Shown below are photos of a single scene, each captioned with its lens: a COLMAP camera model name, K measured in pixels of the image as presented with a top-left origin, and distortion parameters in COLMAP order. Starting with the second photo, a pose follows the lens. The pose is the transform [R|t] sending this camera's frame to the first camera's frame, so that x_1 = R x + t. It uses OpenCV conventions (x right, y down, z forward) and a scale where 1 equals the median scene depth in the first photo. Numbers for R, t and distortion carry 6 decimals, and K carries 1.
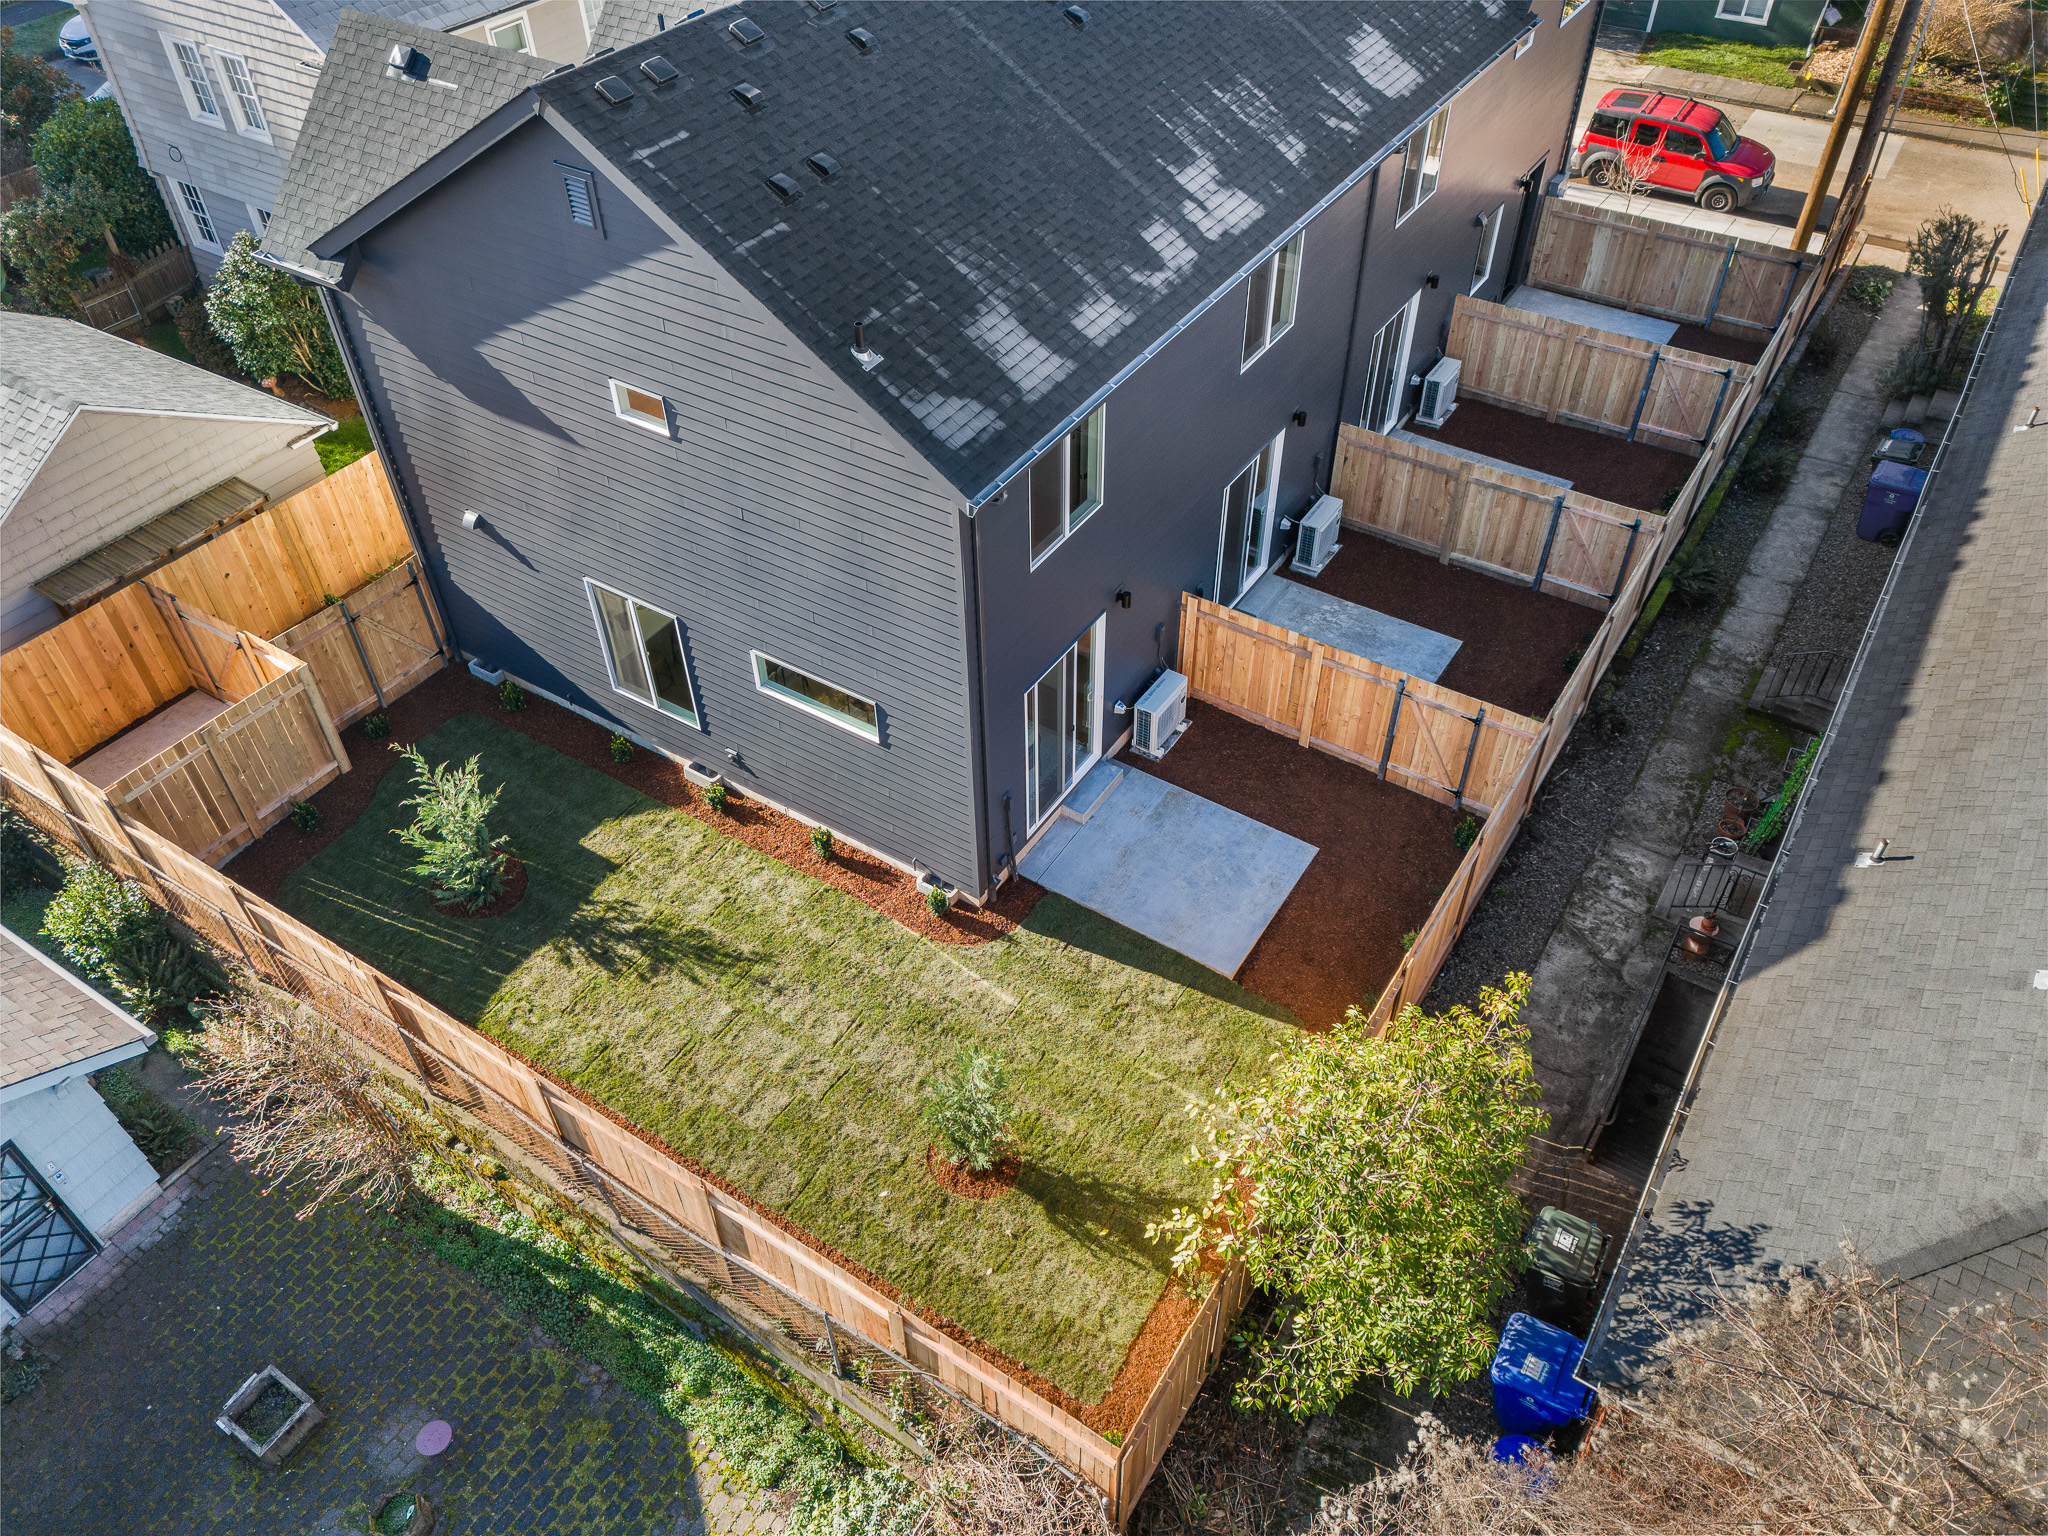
lens RADIAL K [[1464.8, 0, 1034.4], [0, 1464.8, 763.4], [0, 0, 1]] dist [0.046955, -0.001081]
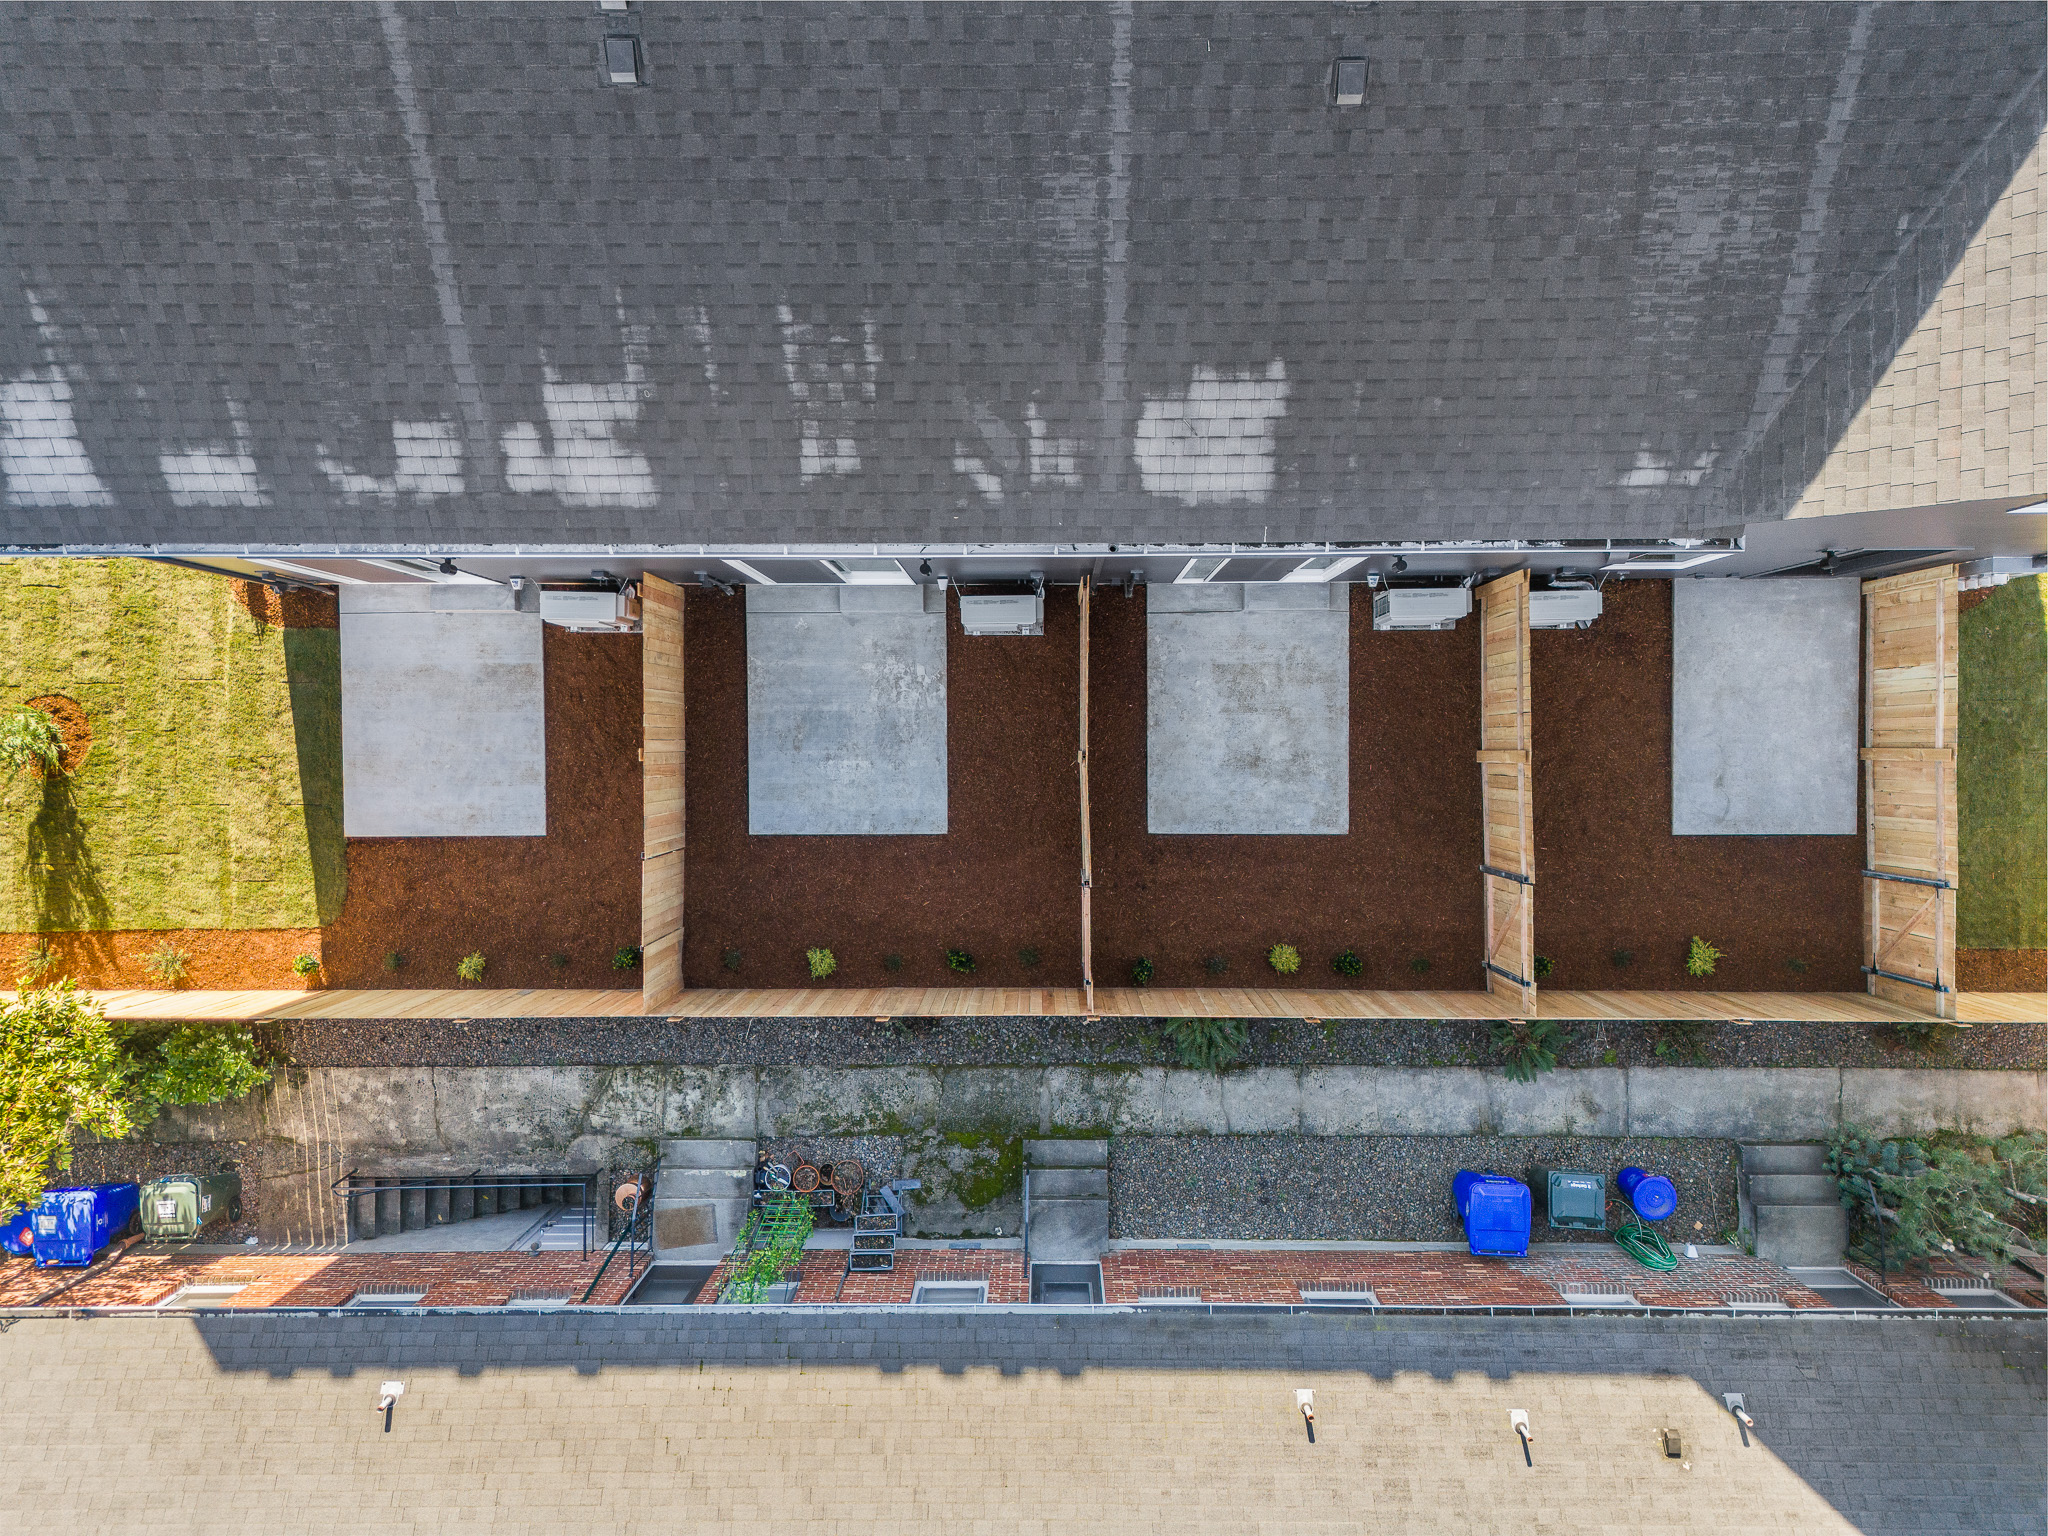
lens RADIAL K [[1485.1, 0, 1024.7], [0, 1485.1, 812.0], [0, 0, 1]] dist [0.017586, 0.000496]
pose [[0.539564, 0.840823, 0.043454, 0.332728], [-0.588169, 0.339499, 0.734028, -0.917992], [0.602435, -0.421614, 0.677727, 0.570673]]
